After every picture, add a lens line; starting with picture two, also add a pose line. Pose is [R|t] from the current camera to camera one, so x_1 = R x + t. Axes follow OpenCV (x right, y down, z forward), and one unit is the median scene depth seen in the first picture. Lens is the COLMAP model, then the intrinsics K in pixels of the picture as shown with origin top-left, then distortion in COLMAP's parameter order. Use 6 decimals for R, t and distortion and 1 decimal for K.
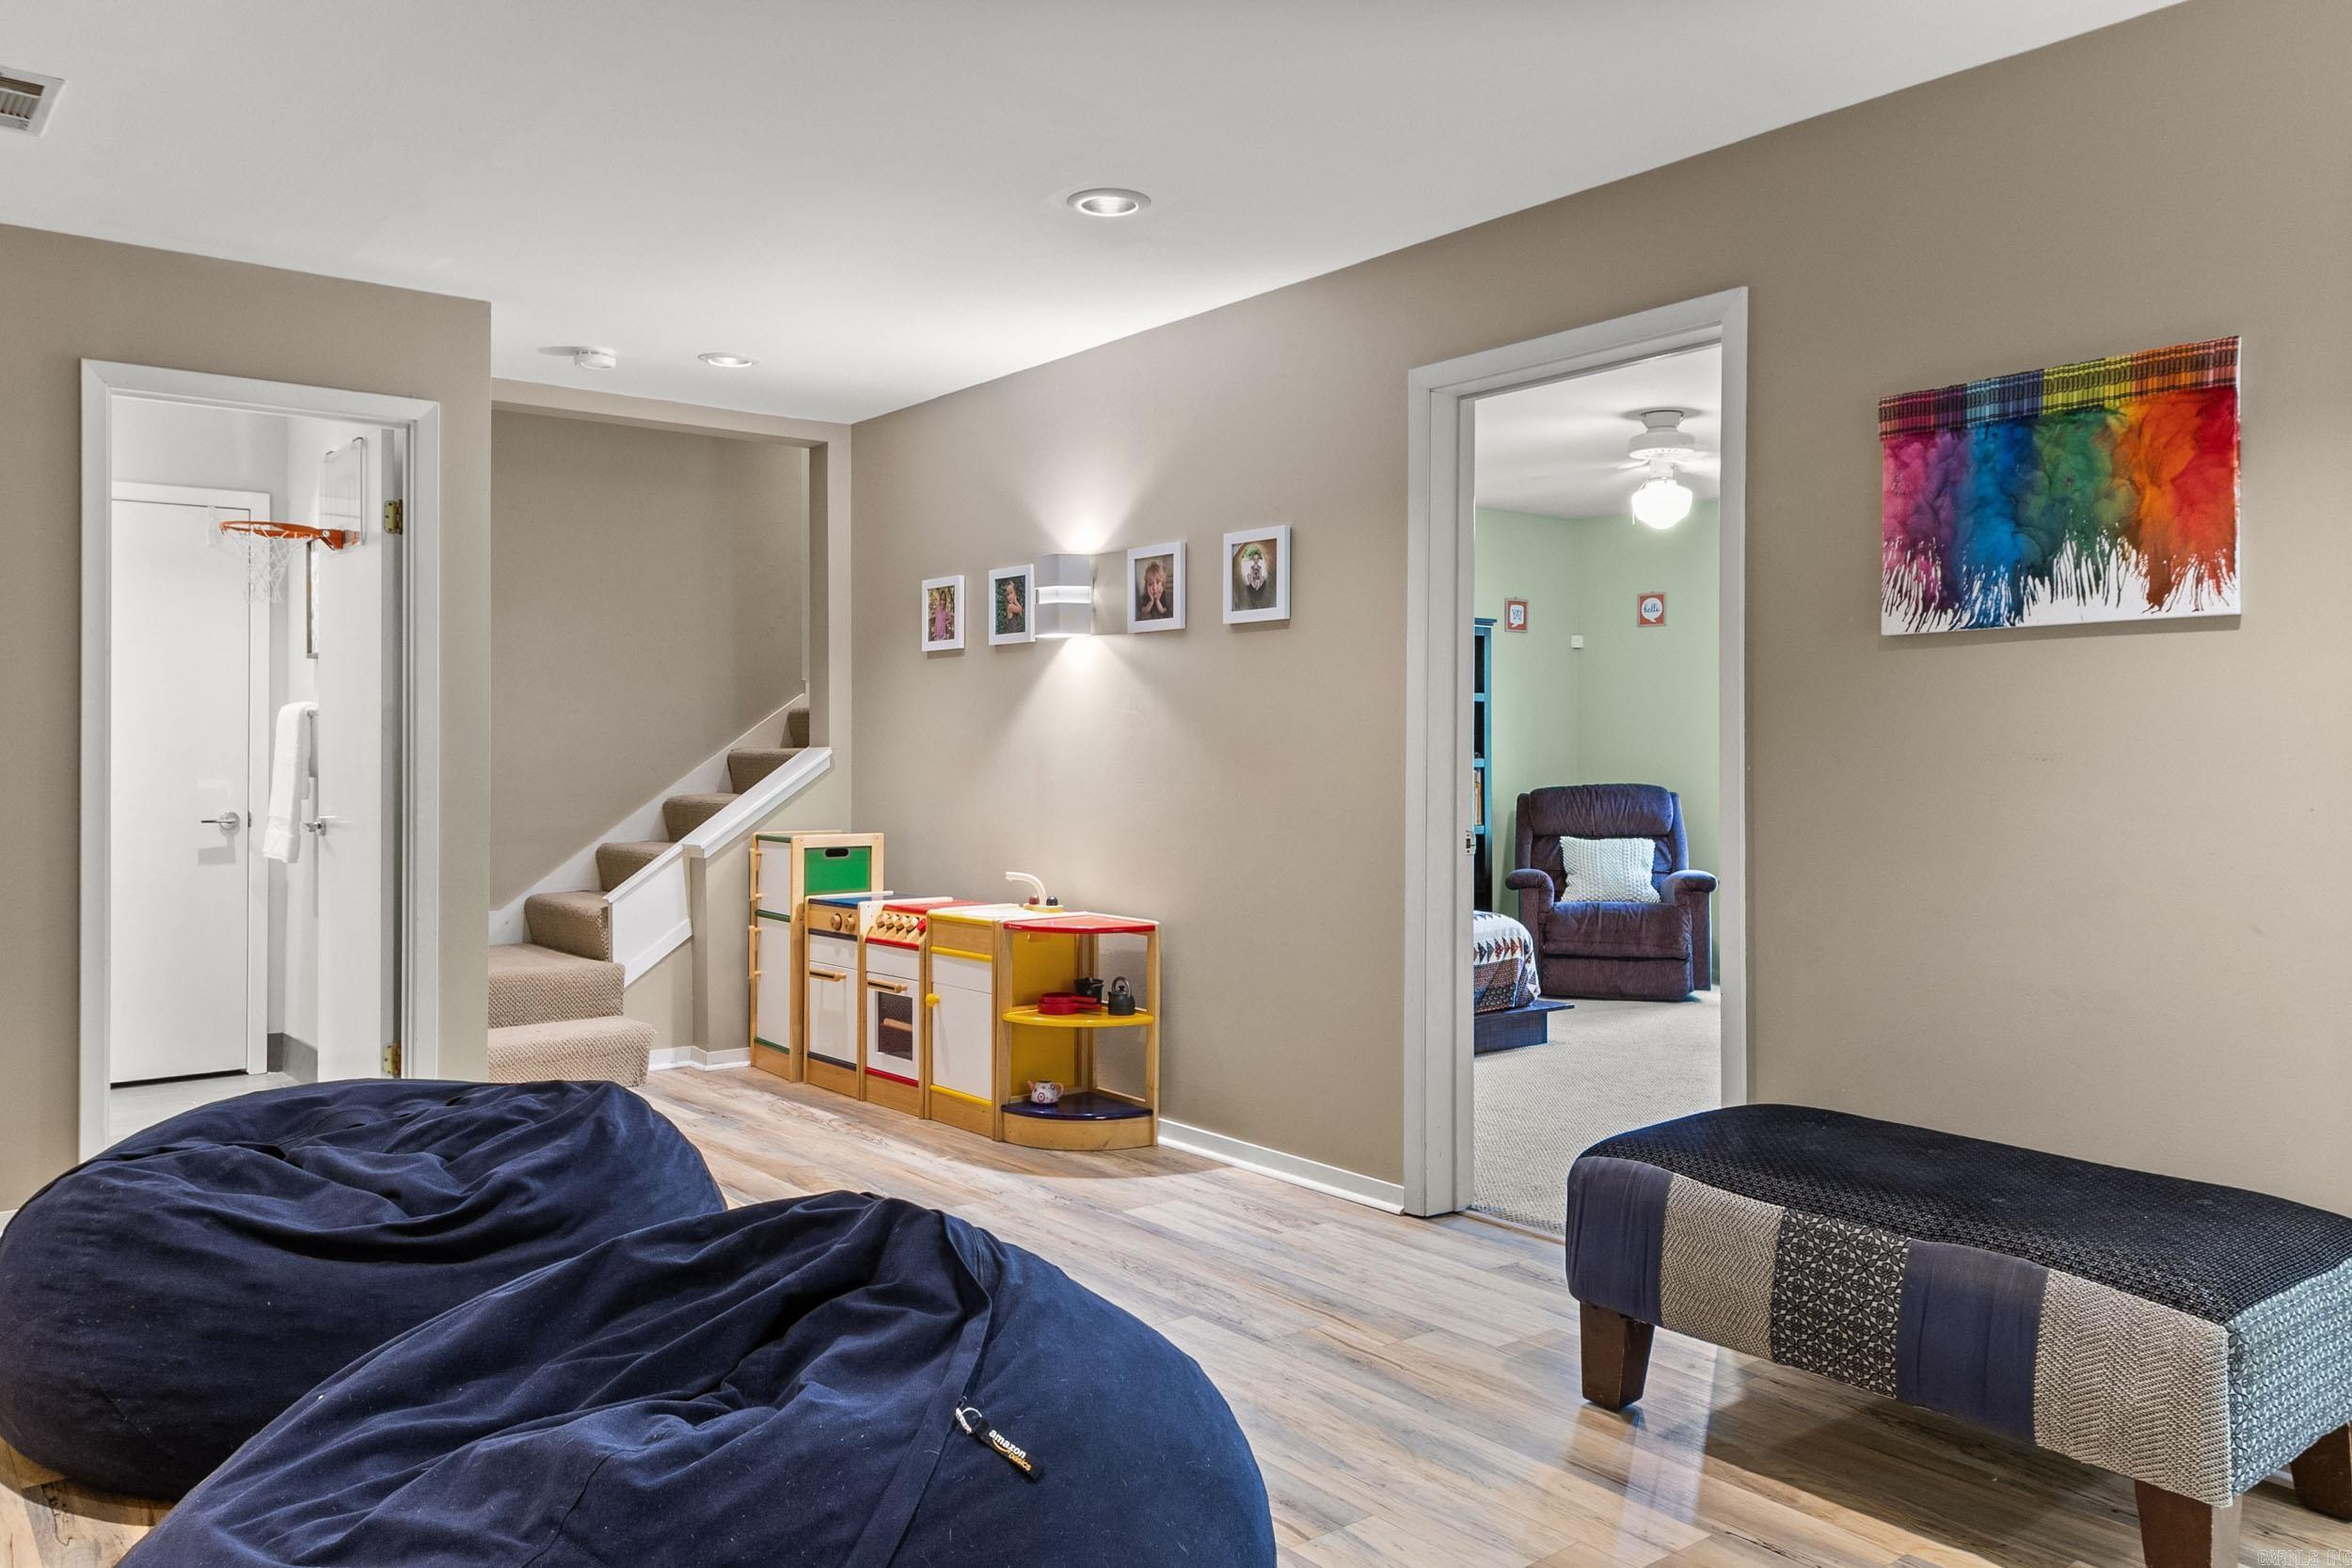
lens RADIAL K [[1713.7, 0, 1169.2], [0, 1713.7, 733.9], [0, 0, 1]] dist [0.066245, -0.000834]
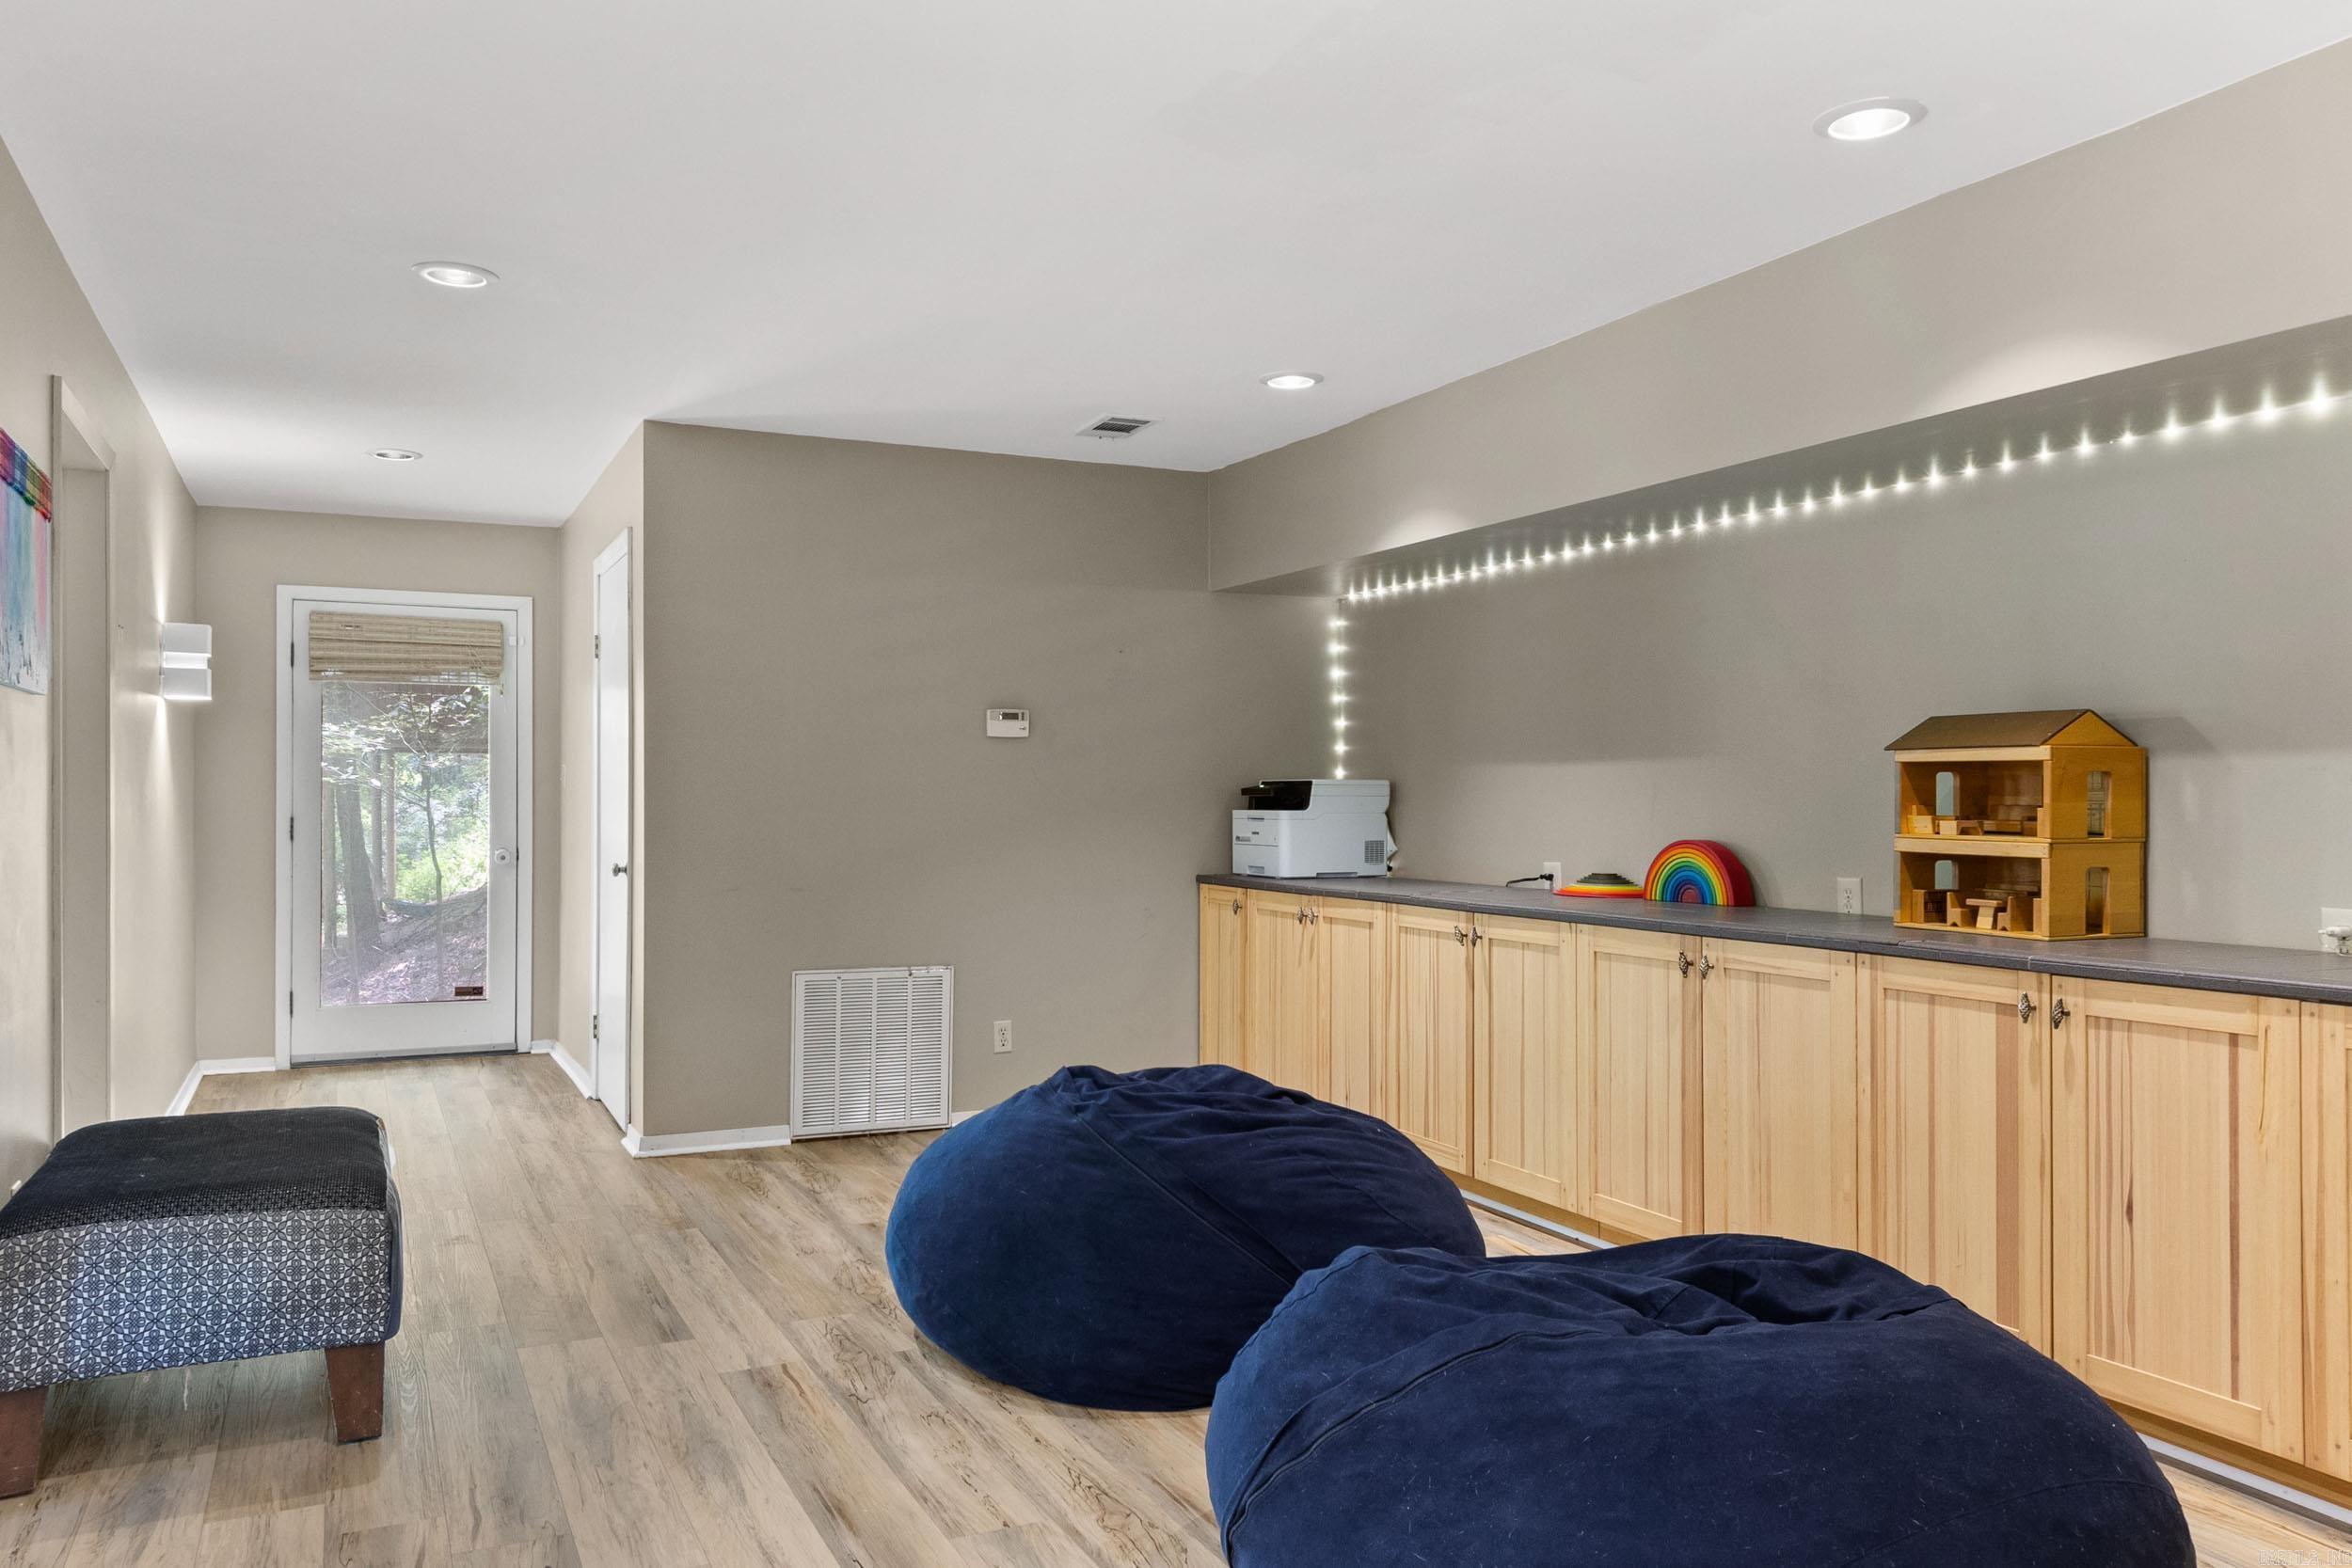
lens RADIAL K [[1713.7, 0, 1169.2], [0, 1713.7, 733.9], [0, 0, 1]] dist [0.066245, -0.000834]
pose [[-0.972955, 0.014884, 0.230513, -0.319947], [0.005211, 0.999082, -0.042513, 0.005838], [-0.230934, -0.040162, -0.972140, 1.321584]]
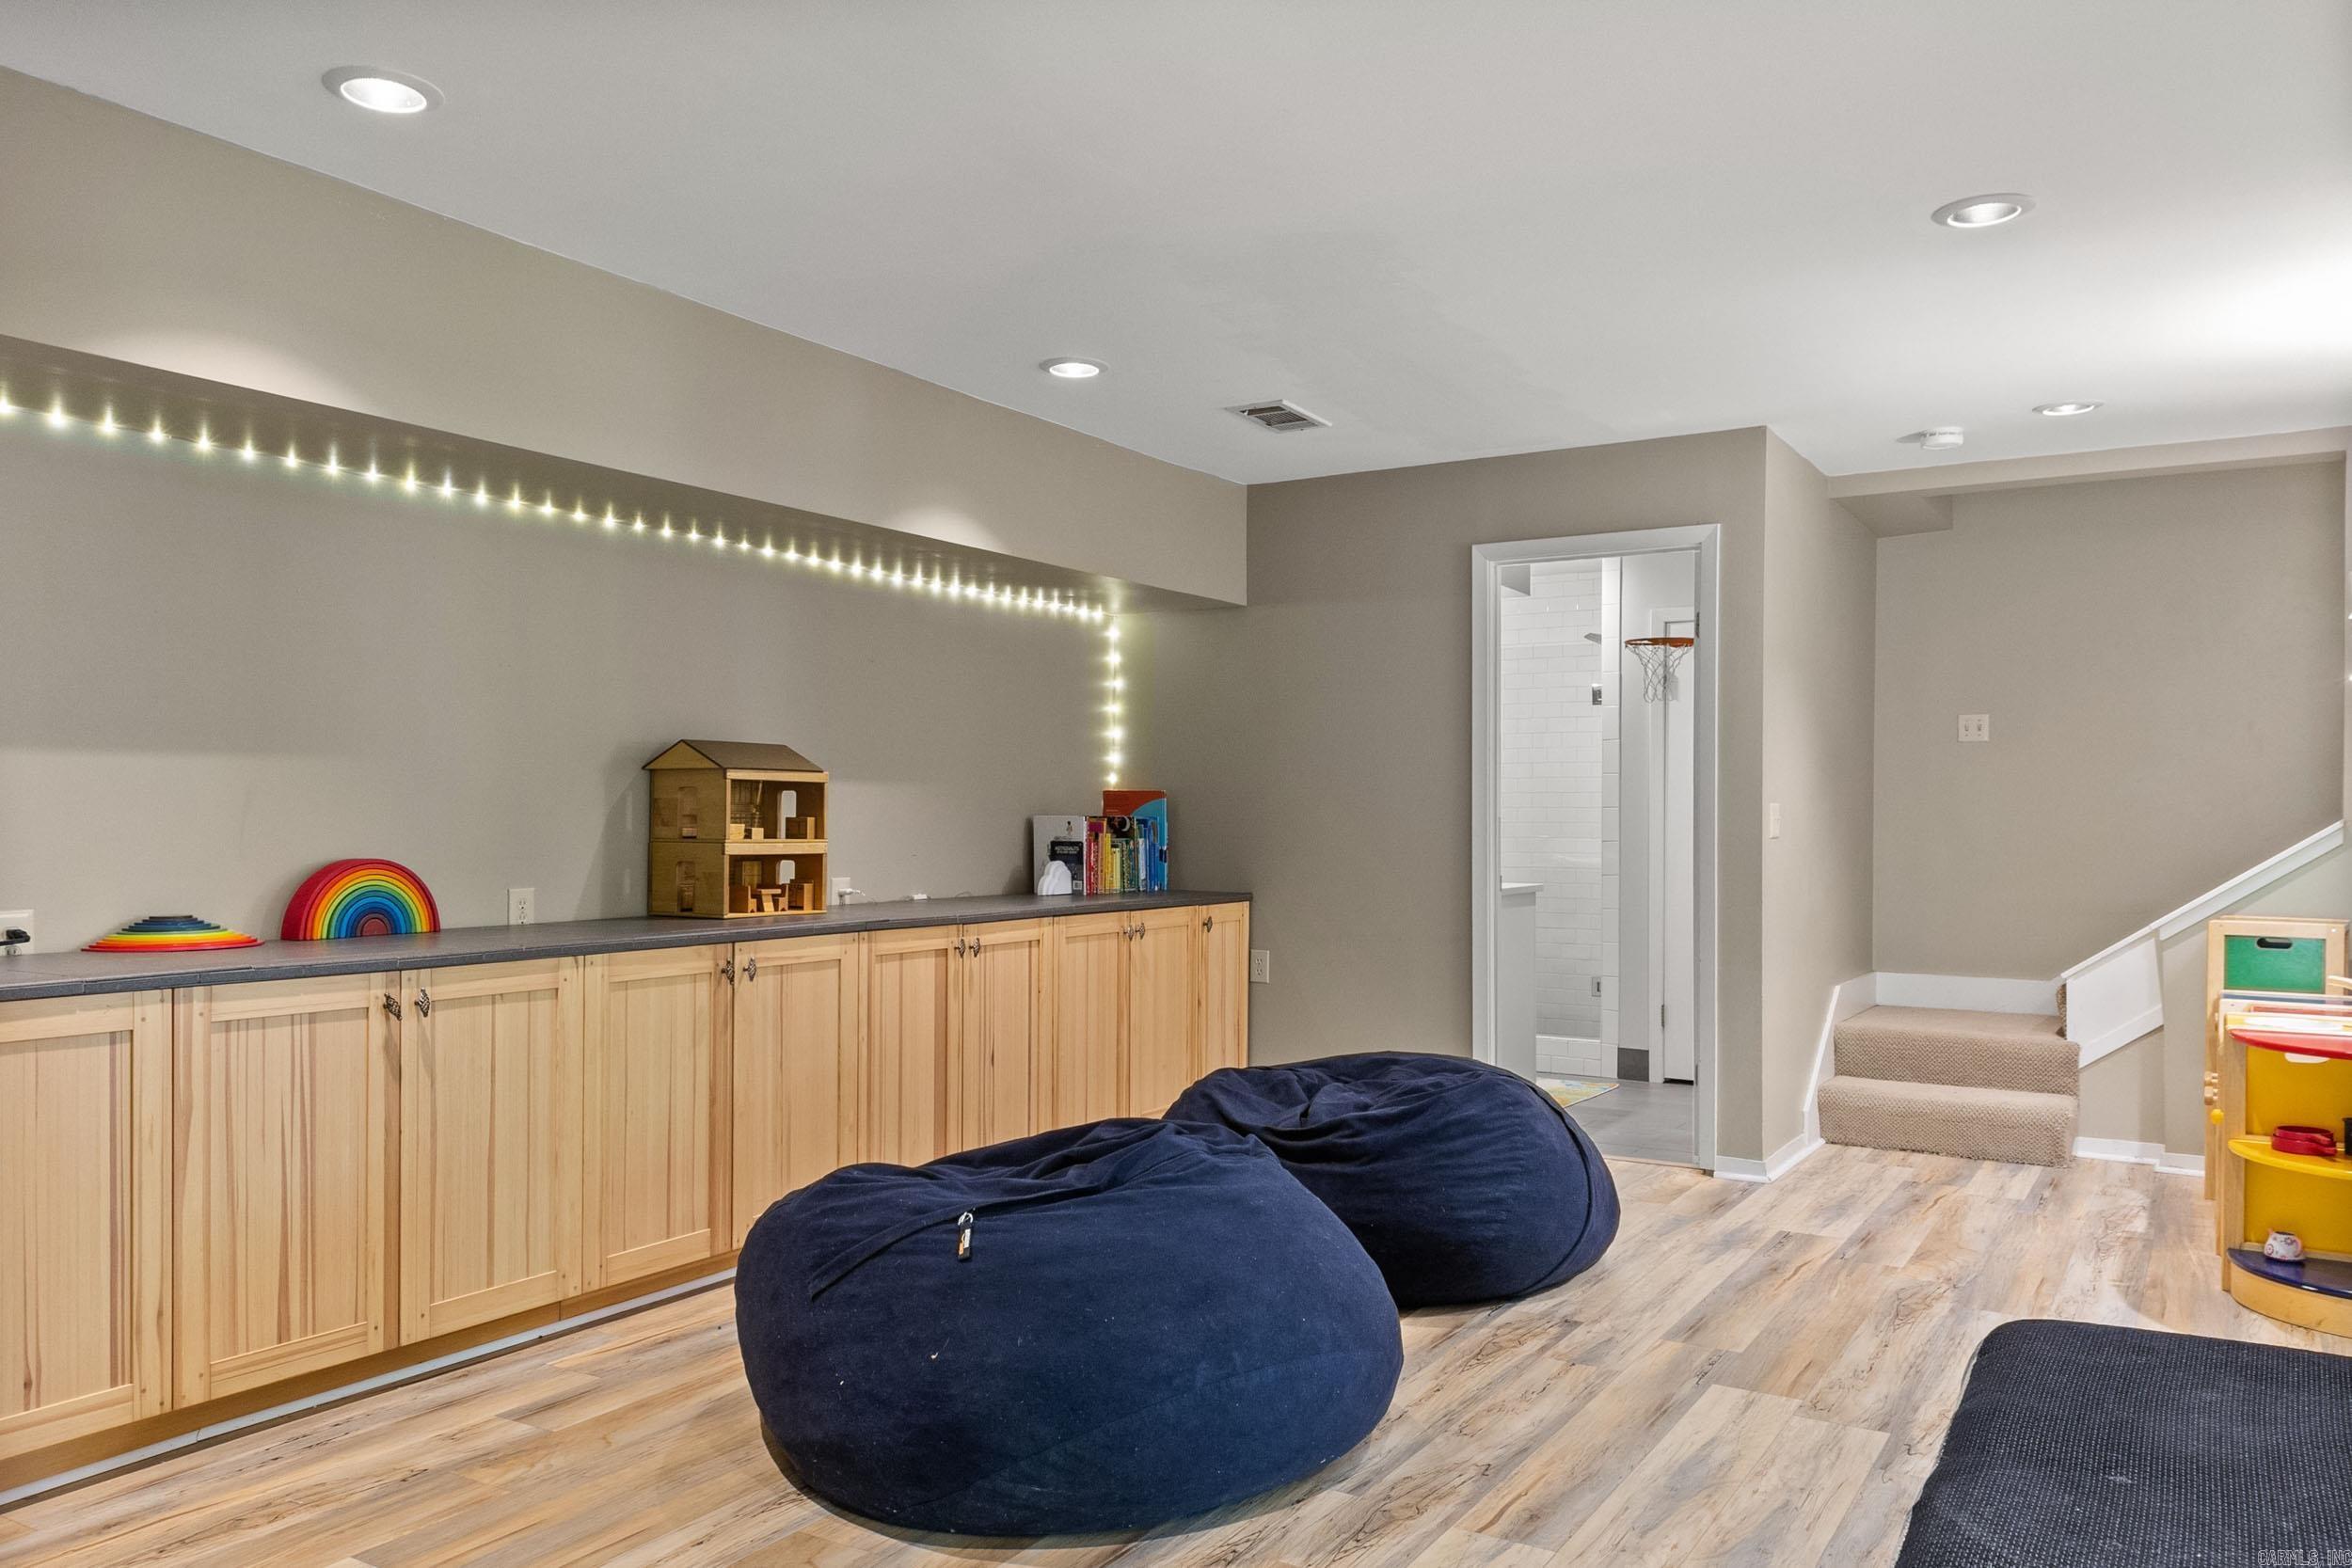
lens RADIAL K [[1758.0, 0, 1105.3], [0, 1758.0, 795.9], [0, 0, 1]] dist [0.010706, 0.003084]
pose [[0.318974, -0.004925, -0.947751, 0.607516], [0.000329, 0.999987, -0.005085, 0.000137], [0.947763, 0.001310, 0.318971, 0.235908]]
